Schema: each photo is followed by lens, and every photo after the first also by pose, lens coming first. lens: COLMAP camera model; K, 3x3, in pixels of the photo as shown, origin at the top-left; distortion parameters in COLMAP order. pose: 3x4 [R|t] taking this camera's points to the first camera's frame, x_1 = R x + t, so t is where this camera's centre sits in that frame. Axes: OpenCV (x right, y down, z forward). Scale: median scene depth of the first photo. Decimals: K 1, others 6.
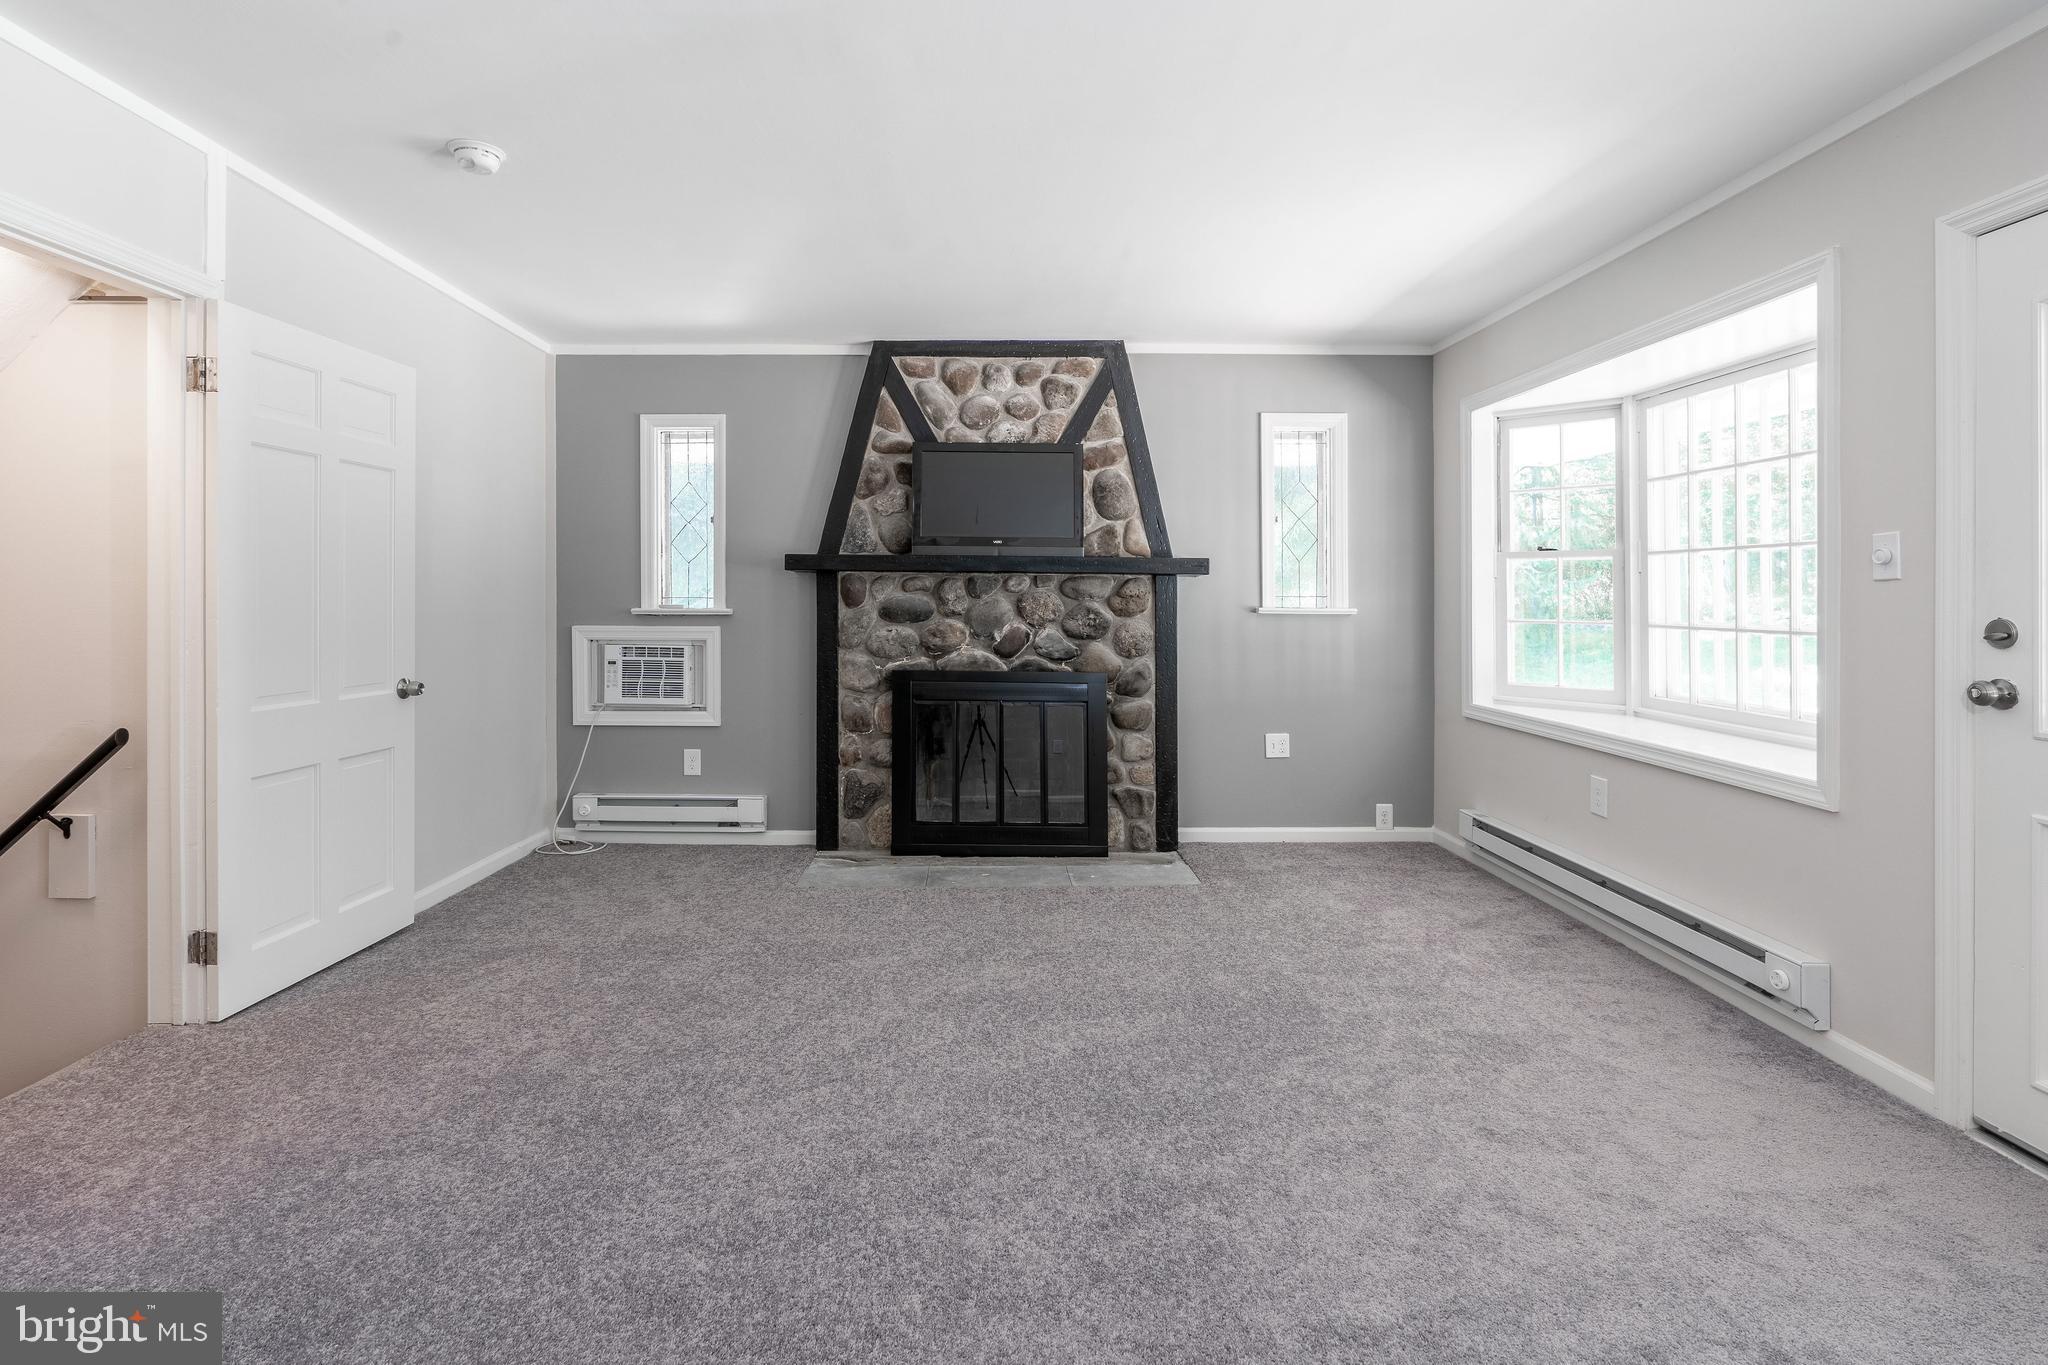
lens RADIAL K [[970.0, 0, 993.7], [0, 970.0, 586.3], [0, 0, 1]] dist [-0.014595, 0.006508]
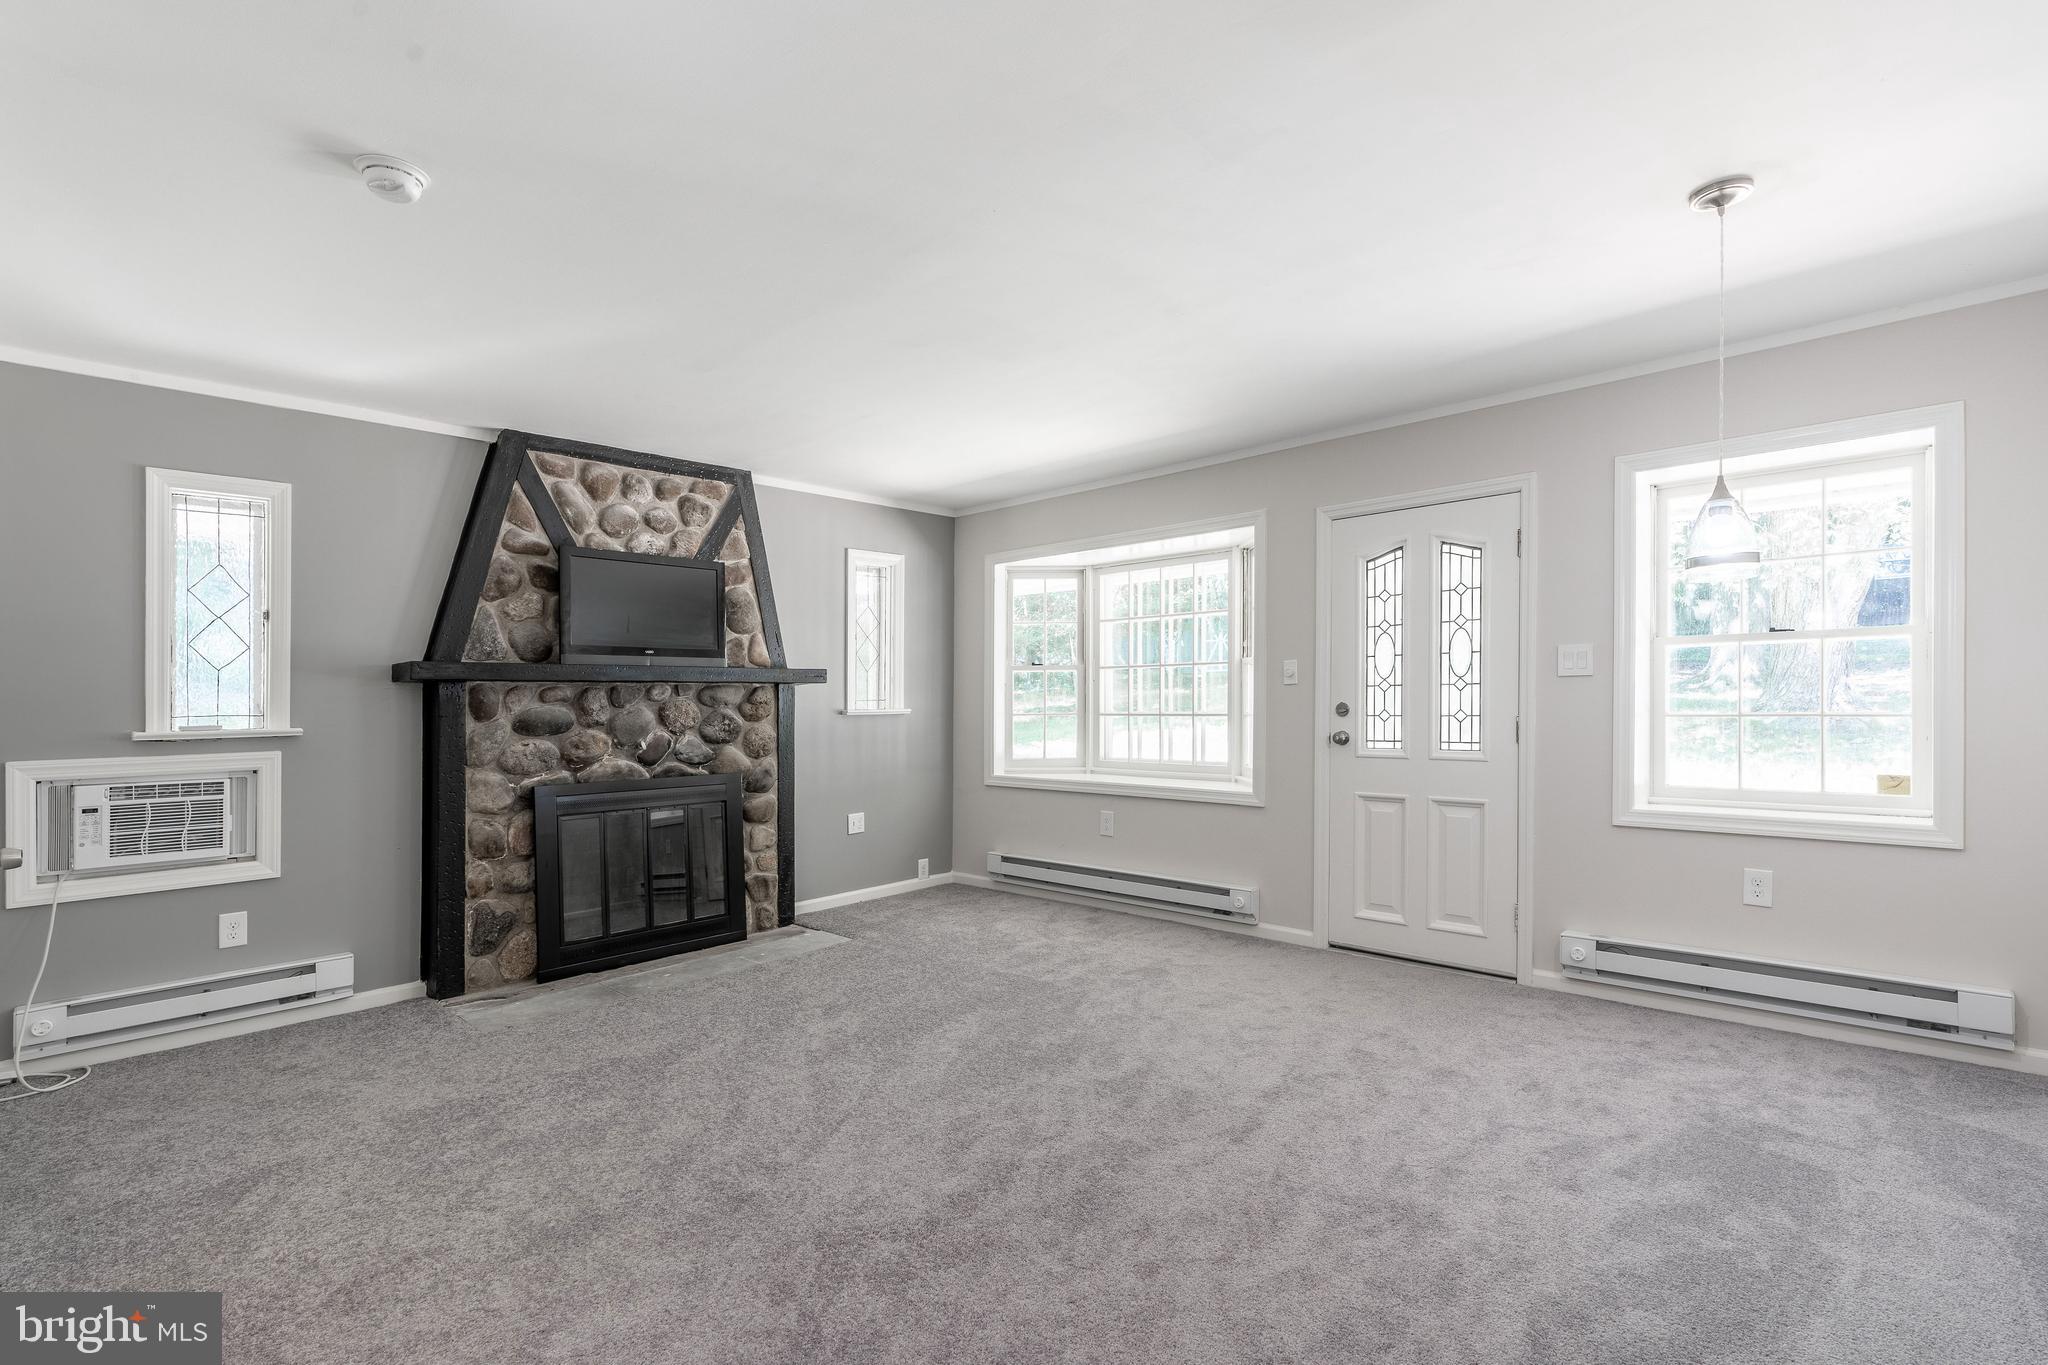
lens RADIAL K [[970.0, 0, 990.1], [0, 970.0, 707.7], [0, 0, 1]] dist [-0.014595, 0.006508]
pose [[0.690705, -0.022739, 0.722779, -0.475185], [0.011626, 0.999725, 0.020341, -0.003591], [-0.723043, -0.005647, 0.690780, 0.038492]]
